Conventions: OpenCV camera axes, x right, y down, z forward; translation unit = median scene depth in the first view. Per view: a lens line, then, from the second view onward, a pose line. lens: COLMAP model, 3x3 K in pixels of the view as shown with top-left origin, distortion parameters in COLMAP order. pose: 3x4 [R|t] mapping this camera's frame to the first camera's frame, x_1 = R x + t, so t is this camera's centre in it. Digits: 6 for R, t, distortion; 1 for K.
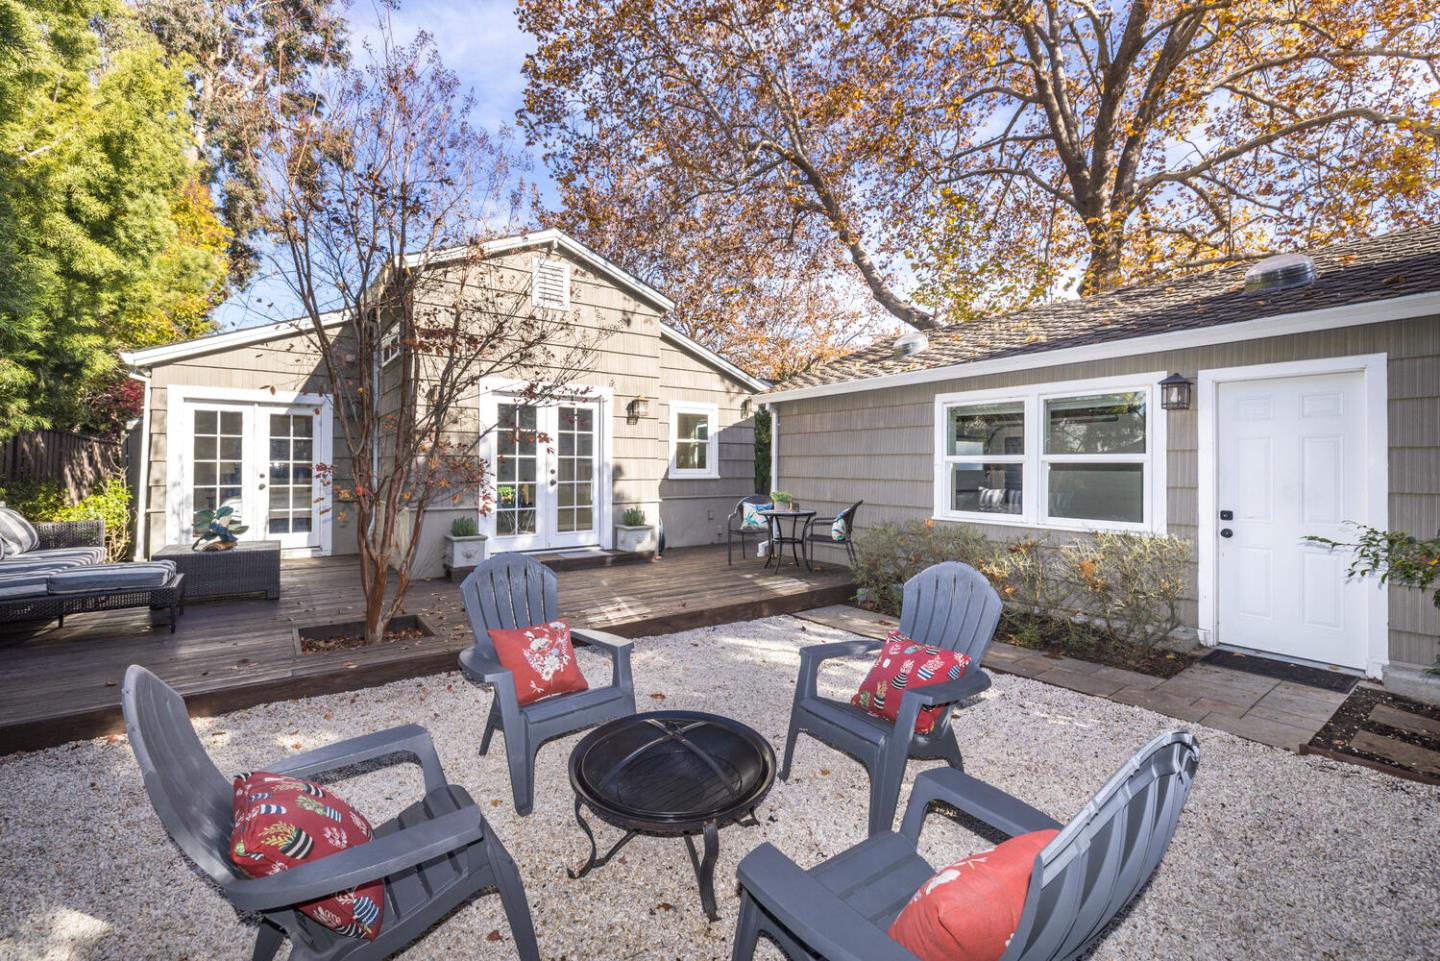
lens RADIAL K [[613.9, 0, 691.8], [0, 613.9, 459.0], [0, 0, 1]] dist [0.011298, 0.000161]
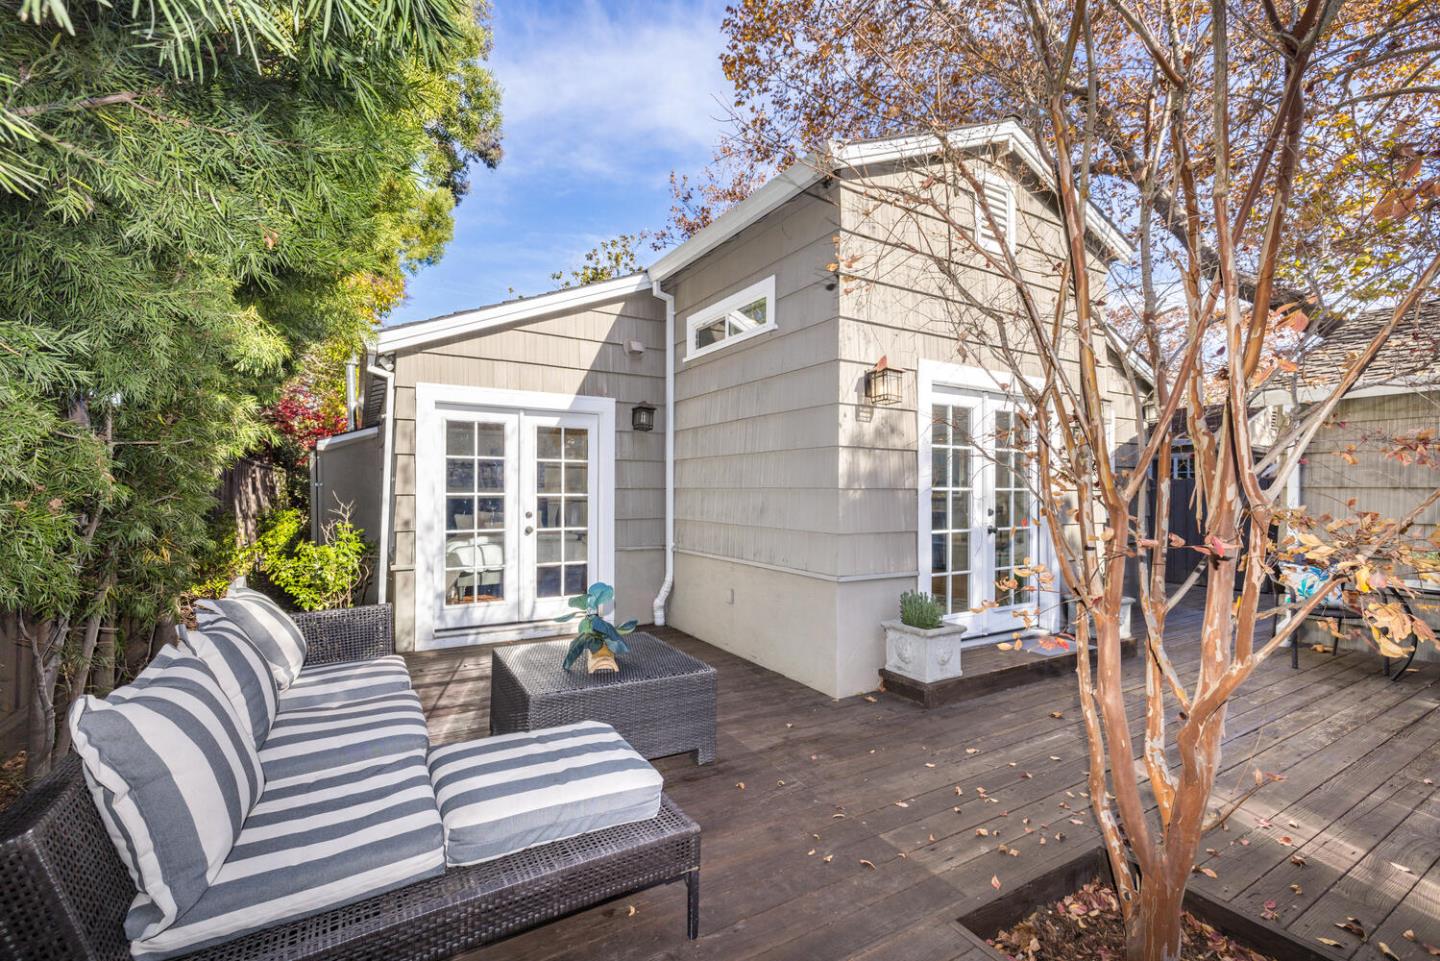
lens RADIAL K [[613.9, 0, 720.8], [0, 613.9, 491.1], [0, 0, 1]] dist [0.011298, 0.000161]
pose [[0.996921, 0.001851, -0.078388, -0.421536], [-0.000816, 0.999912, 0.013229, -0.008557], [0.078405, -0.013124, 0.996835, 0.321334]]
